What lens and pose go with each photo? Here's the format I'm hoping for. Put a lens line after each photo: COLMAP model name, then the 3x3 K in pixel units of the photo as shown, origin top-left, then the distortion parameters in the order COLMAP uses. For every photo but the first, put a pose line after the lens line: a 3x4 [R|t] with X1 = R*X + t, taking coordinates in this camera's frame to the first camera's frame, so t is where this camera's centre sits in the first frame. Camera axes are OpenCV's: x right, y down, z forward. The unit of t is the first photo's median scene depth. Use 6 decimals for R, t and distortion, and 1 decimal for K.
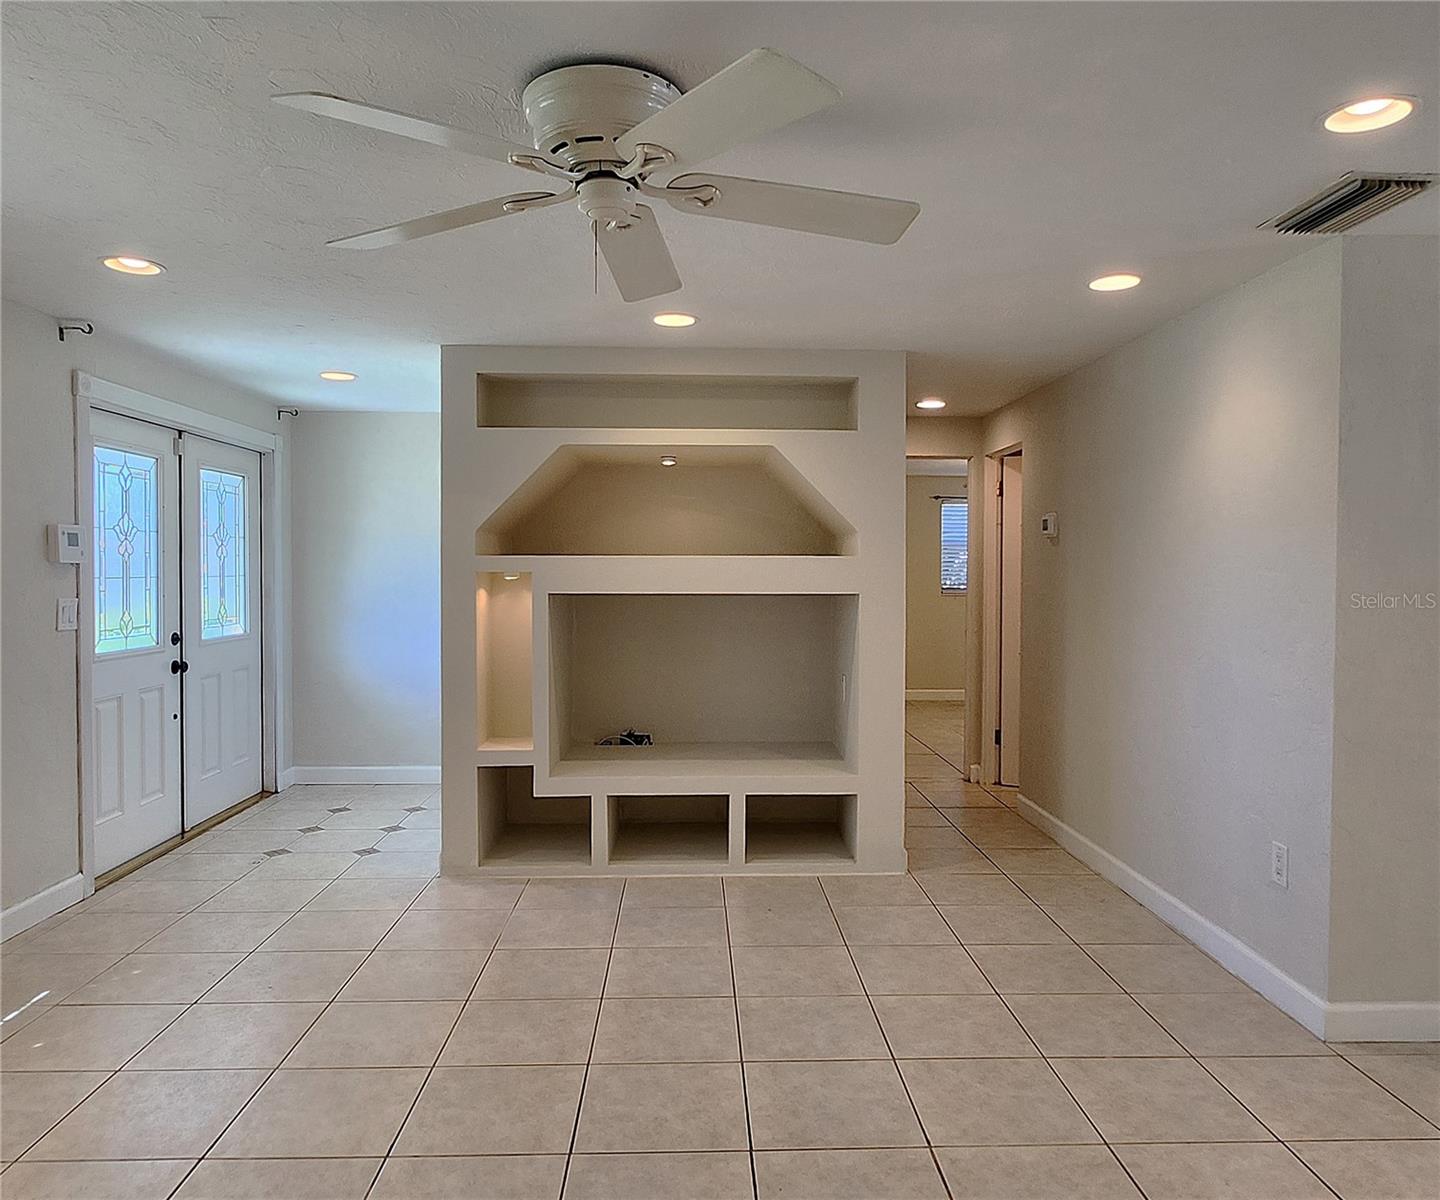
lens RADIAL K [[1002.6, 0, 722.1], [0, 1002.6, 590.9], [0, 0, 1]] dist [-0.005367, -0.000677]
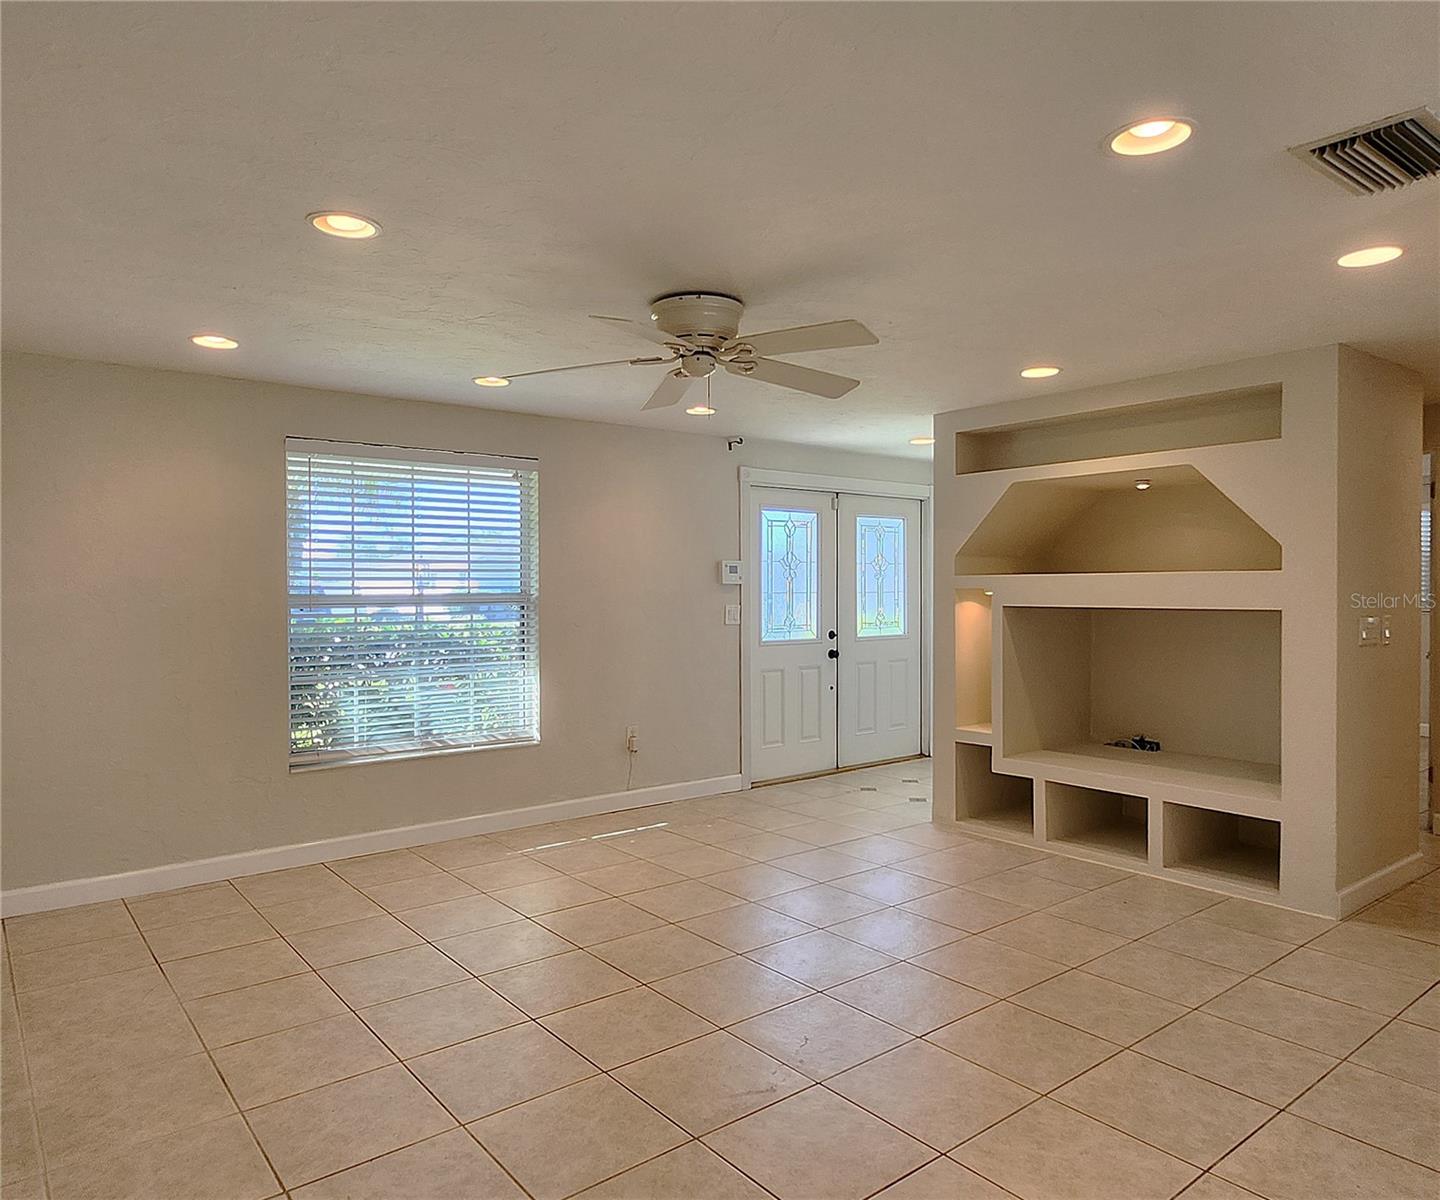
lens RADIAL K [[965.4, 0, 728.8], [0, 965.4, 602.6], [0, 0, 1]] dist [0.005053, 0.004654]
pose [[0.599801, 0.007772, -0.800112, 0.549570], [-0.012877, 0.999917, 0.000059, 0.002692], [0.800046, 0.010268, 0.599851, 0.033065]]
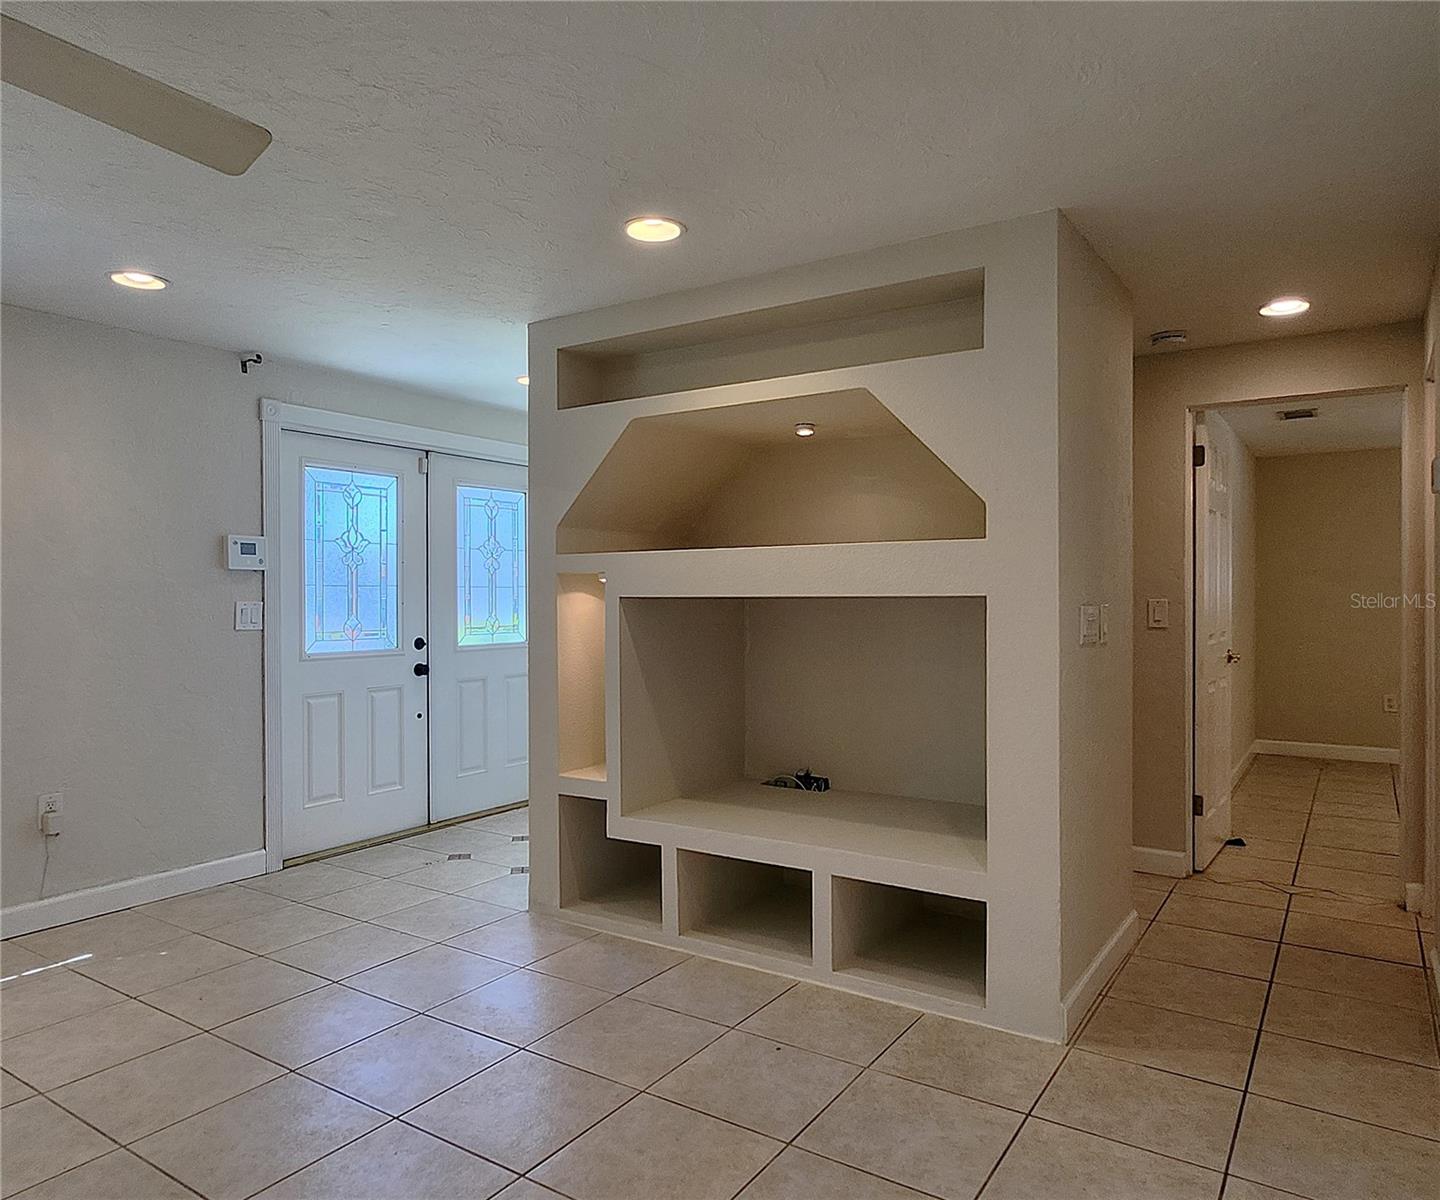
lens RADIAL K [[968.3, 0, 720.0], [0, 968.3, 600.0], [0, 0, 1]] dist [-0.003623, -0.001110]
pose [[0.811312, -0.003667, -0.584603, 0.361777], [-0.007131, 0.999844, -0.016169, 0.017238], [0.584571, 0.017287, 0.811159, 0.380893]]
